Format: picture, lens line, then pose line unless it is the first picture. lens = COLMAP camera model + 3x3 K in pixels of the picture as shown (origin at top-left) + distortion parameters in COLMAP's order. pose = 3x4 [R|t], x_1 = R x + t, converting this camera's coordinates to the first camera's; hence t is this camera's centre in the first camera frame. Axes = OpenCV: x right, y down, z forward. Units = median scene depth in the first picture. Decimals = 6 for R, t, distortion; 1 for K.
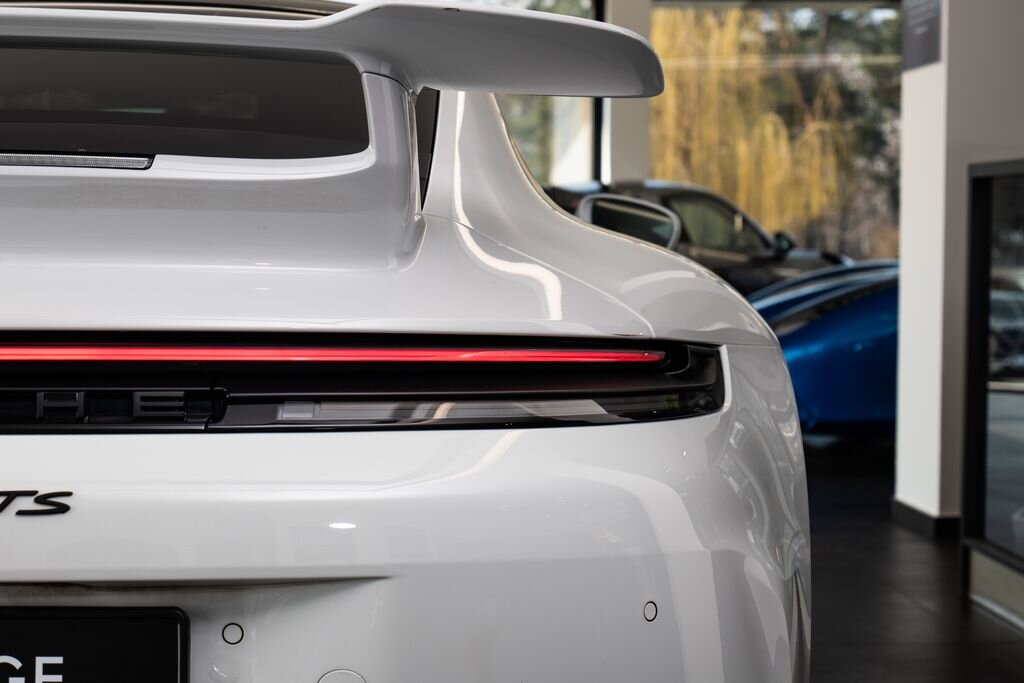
lens RADIAL K [[2228.0, 0, 507.4], [0, 2228.0, 340.3], [0, 0, 1]] dist [-0.038803, 0.000000]
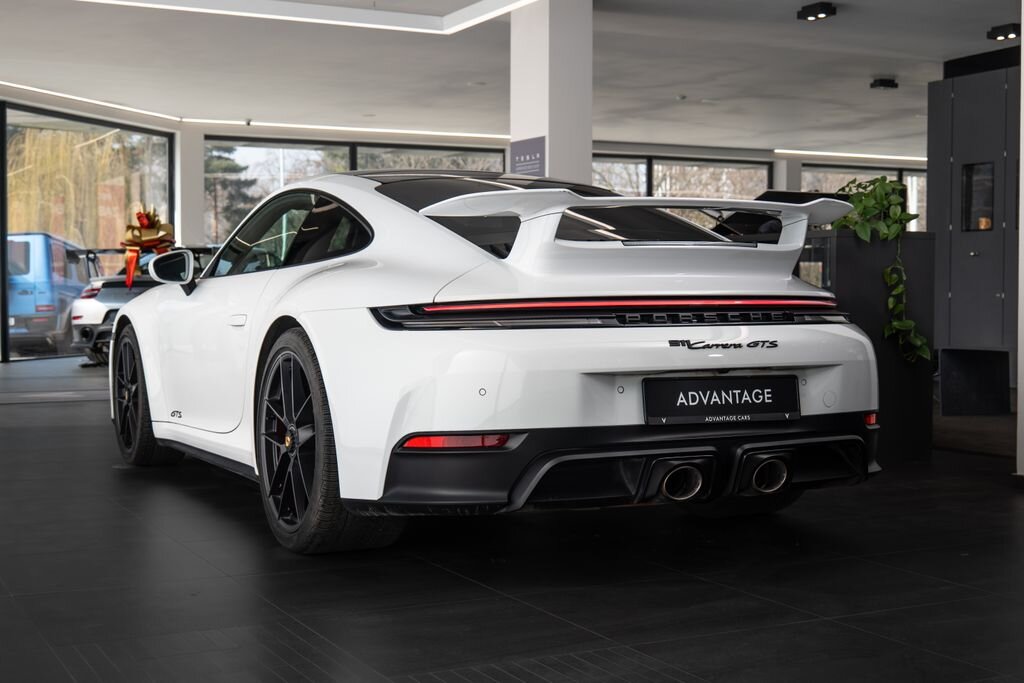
lens RADIAL K [[1392.6, 0, 514.1], [0, 1392.6, 344.9], [0, 0, 1]] dist [0.041962, 0.000000]
pose [[0.915360, -0.021894, 0.402041, -0.497244], [0.020733, 0.999759, 0.007239, 0.017233], [-0.402102, 0.001709, 0.915593, -0.284859]]
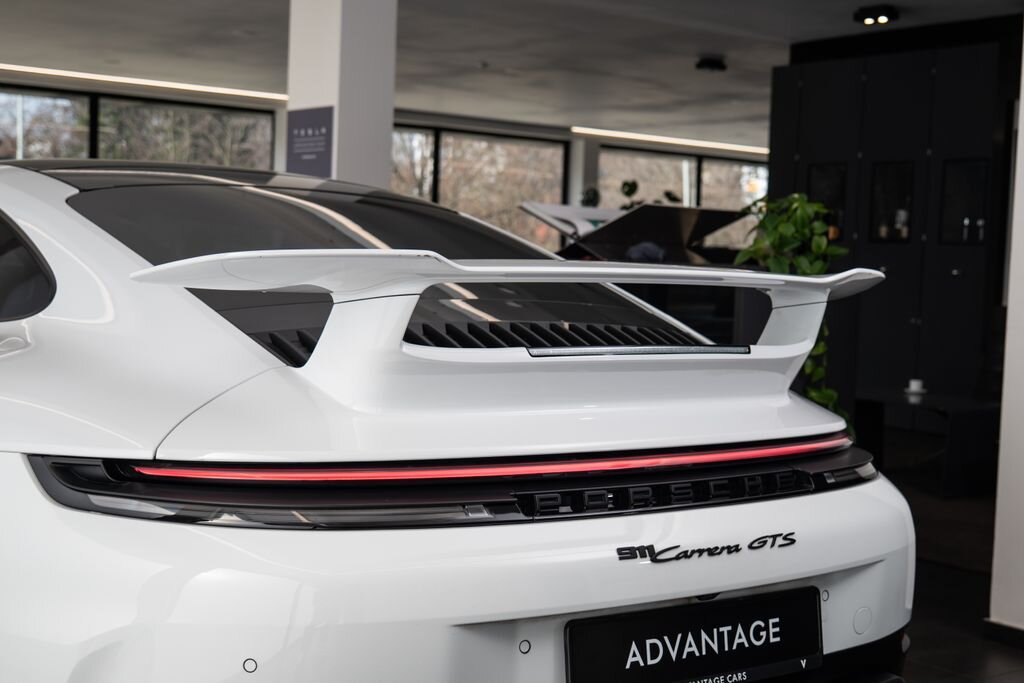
lens RADIAL K [[1410.1, 0, 525.2], [0, 1410.1, 360.2], [0, 0, 1]] dist [0.034652, 0.000000]
pose [[0.831724, -0.013605, 0.555022, -0.365552], [-0.011917, 0.999032, 0.042347, -0.044385], [-0.555061, -0.041835, 0.830757, 0.041706]]
